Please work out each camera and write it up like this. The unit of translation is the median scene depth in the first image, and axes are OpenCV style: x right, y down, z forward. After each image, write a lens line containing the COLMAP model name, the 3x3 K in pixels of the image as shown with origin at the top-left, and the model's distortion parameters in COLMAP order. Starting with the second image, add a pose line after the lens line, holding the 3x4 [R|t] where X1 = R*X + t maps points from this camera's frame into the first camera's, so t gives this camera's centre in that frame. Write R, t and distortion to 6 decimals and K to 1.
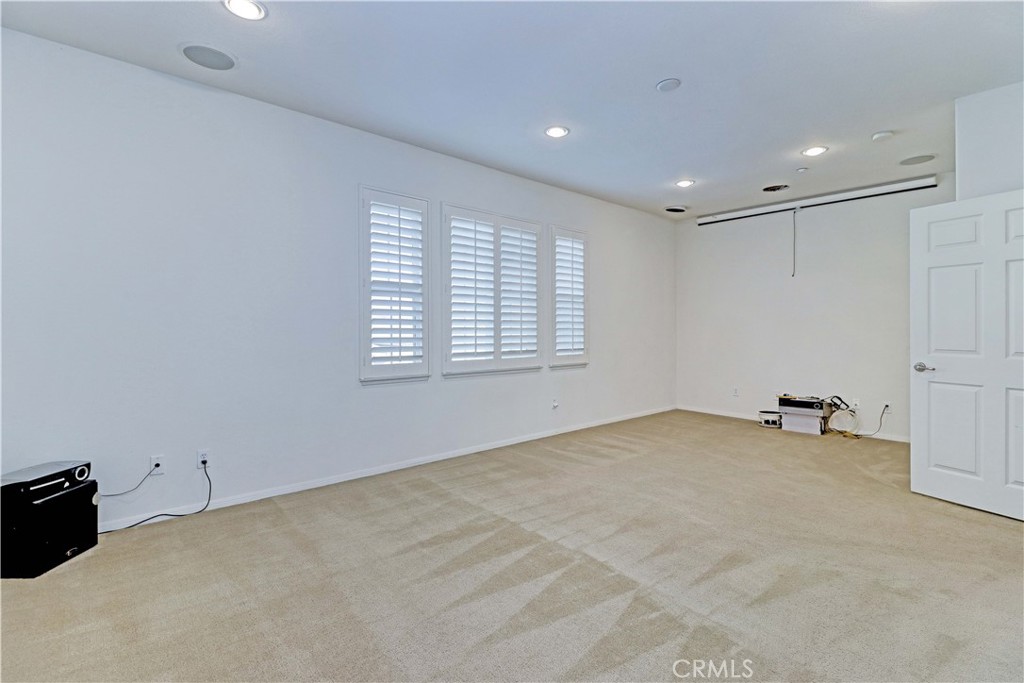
lens RADIAL K [[474.6, 0, 518.3], [0, 474.6, 336.2], [0, 0, 1]] dist [0.014145, -0.008573]
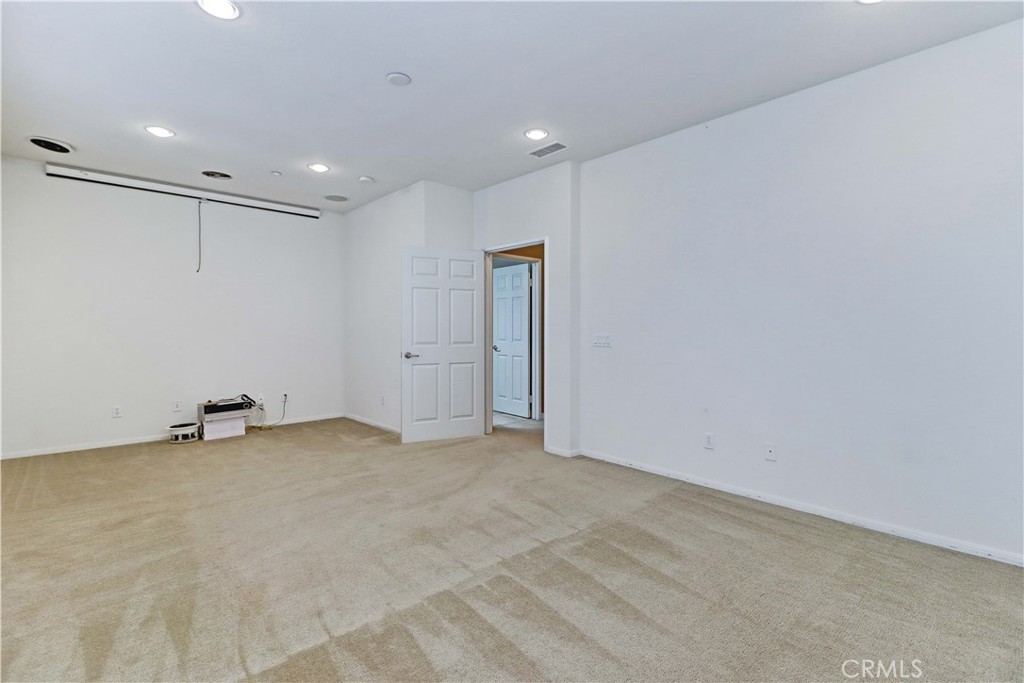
lens RADIAL K [[474.6, 0, 516.9], [0, 474.6, 326.1], [0, 0, 1]] dist [0.014145, -0.008573]
pose [[-0.026291, -0.001735, 0.999653, -0.507593], [0.017332, 0.999847, 0.002191, -0.017225], [-0.999504, 0.017384, -0.026257, 0.595877]]
